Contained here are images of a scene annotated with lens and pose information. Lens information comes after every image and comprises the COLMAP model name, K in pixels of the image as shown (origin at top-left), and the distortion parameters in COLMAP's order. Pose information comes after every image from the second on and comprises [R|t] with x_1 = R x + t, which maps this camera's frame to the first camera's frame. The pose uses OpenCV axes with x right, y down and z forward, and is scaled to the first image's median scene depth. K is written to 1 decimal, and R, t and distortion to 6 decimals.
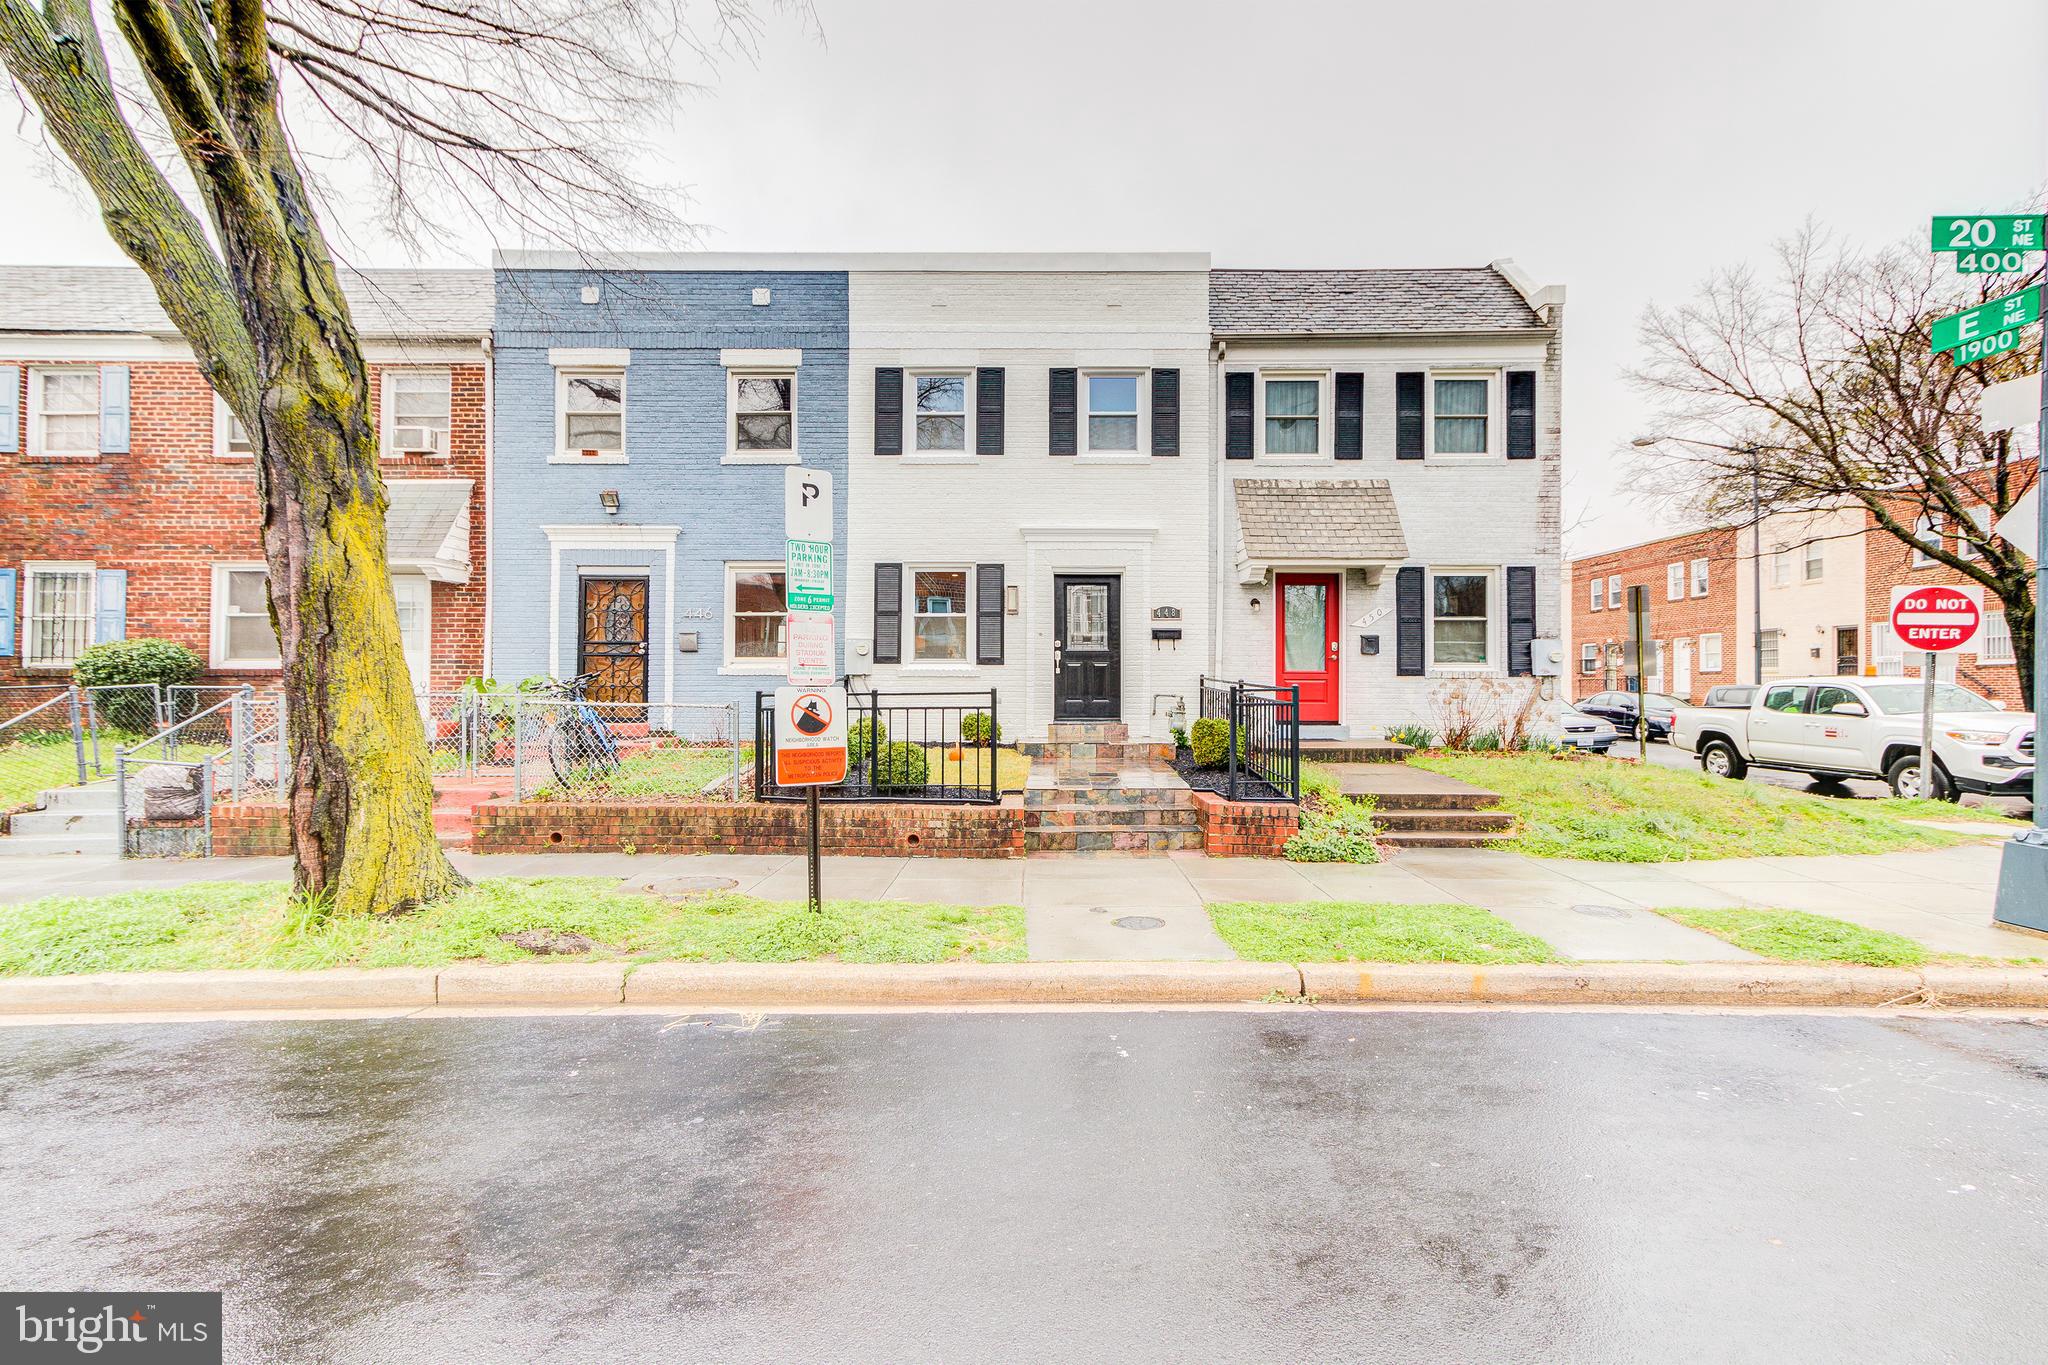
lens RADIAL K [[998.4, 0, 1025.9], [0, 998.4, 681.6], [0, 0, 1]] dist [0.017820, 0.008701]
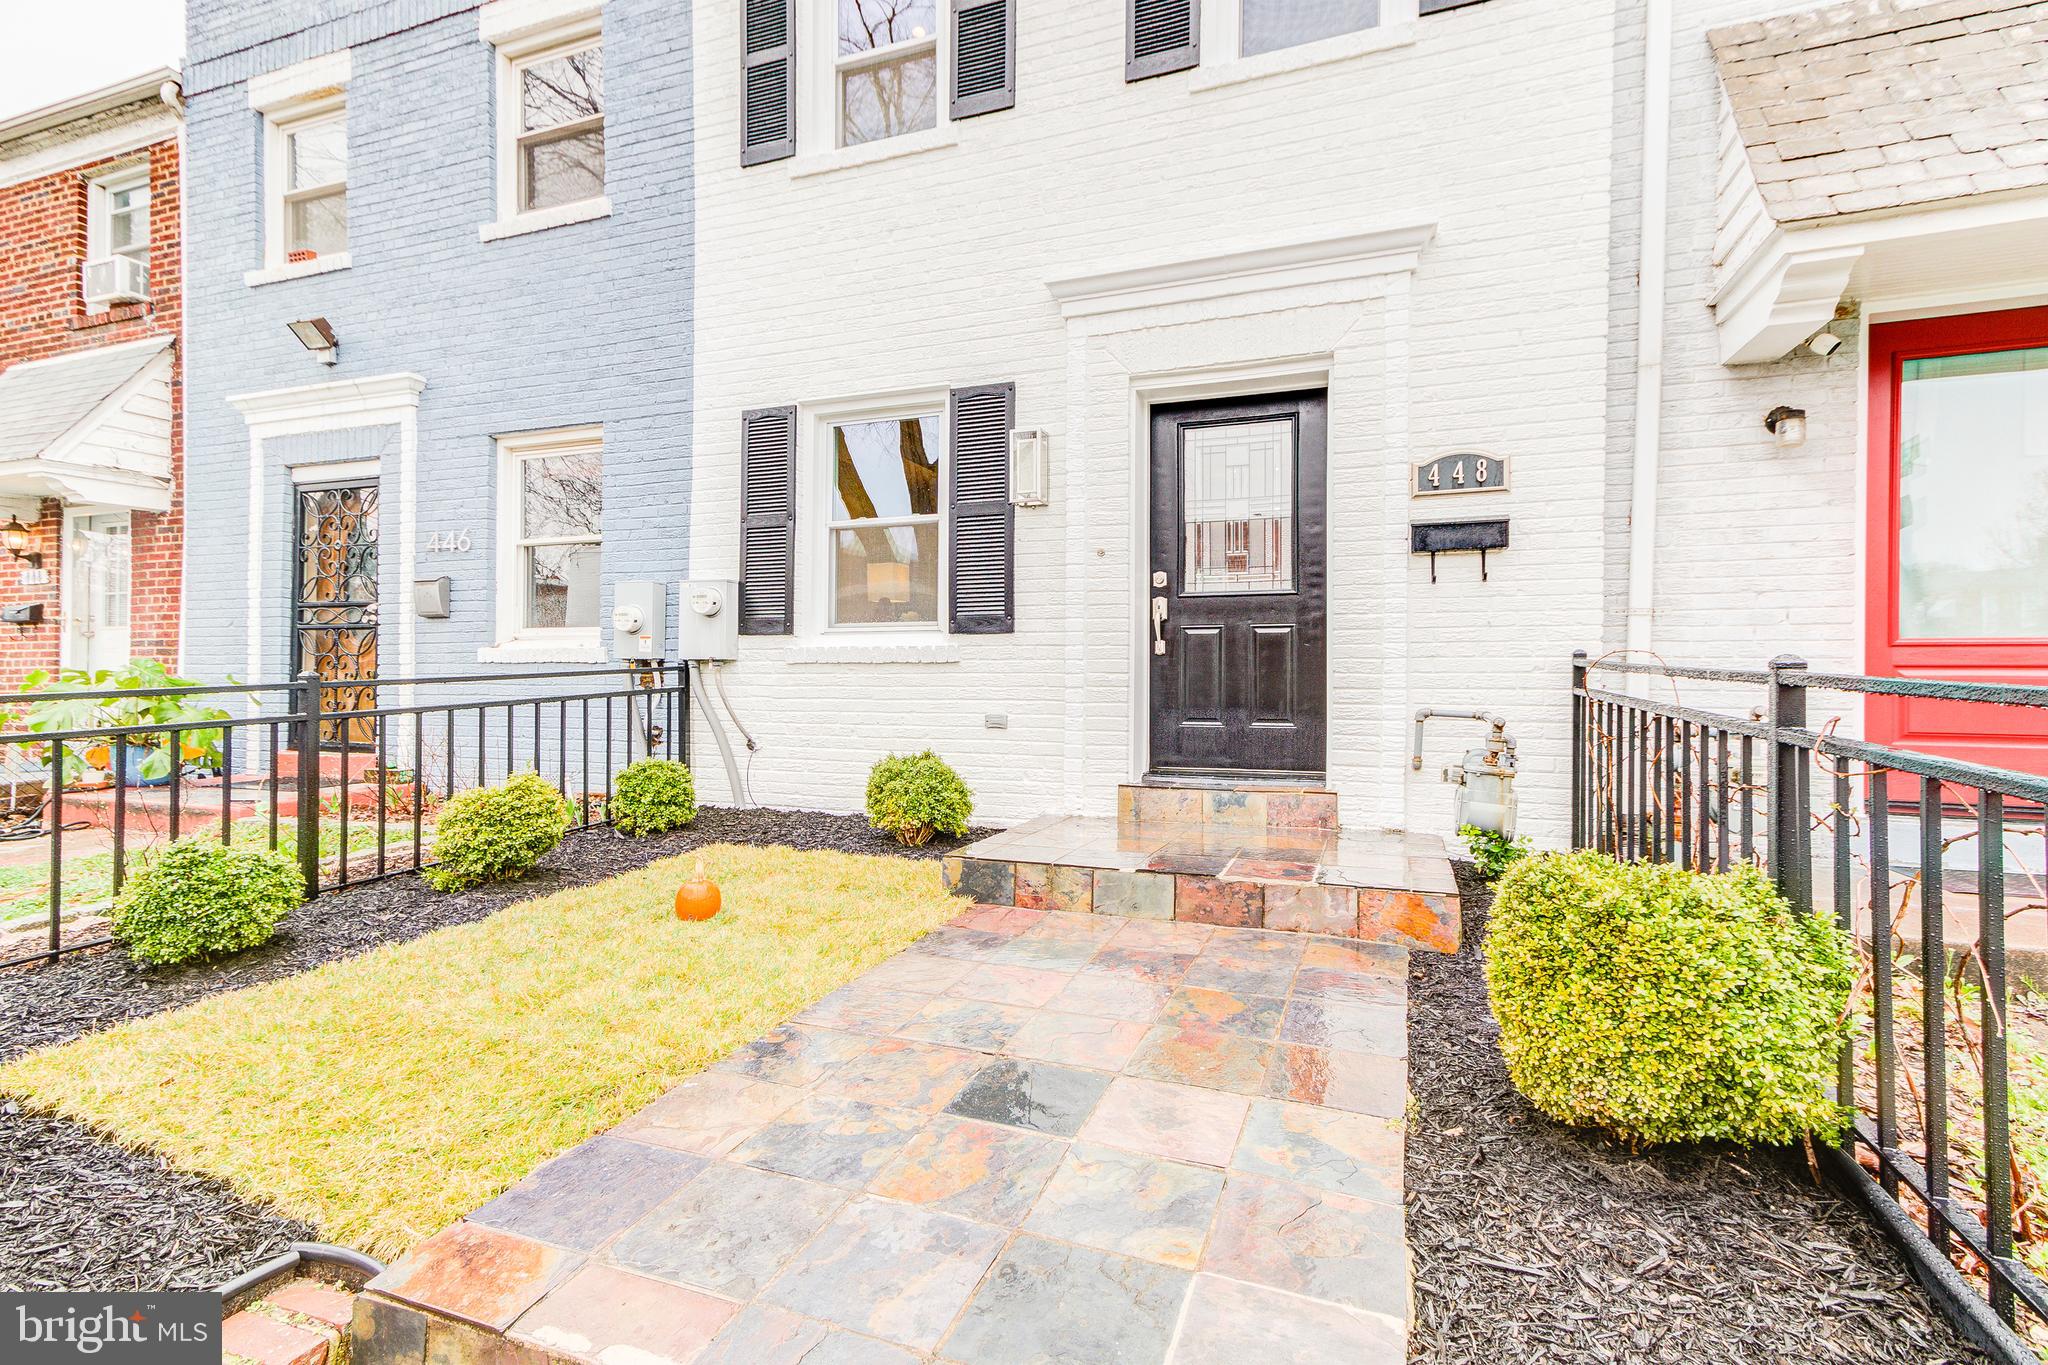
lens RADIAL K [[998.4, 0, 982.9], [0, 998.4, 686.2], [0, 0, 1]] dist [0.017820, 0.008701]
pose [[0.928265, 0.003158, -0.371906, 0.117029], [0.000199, 0.999960, 0.008987, 0.000949], [0.371919, -0.008416, 0.928227, 0.619305]]
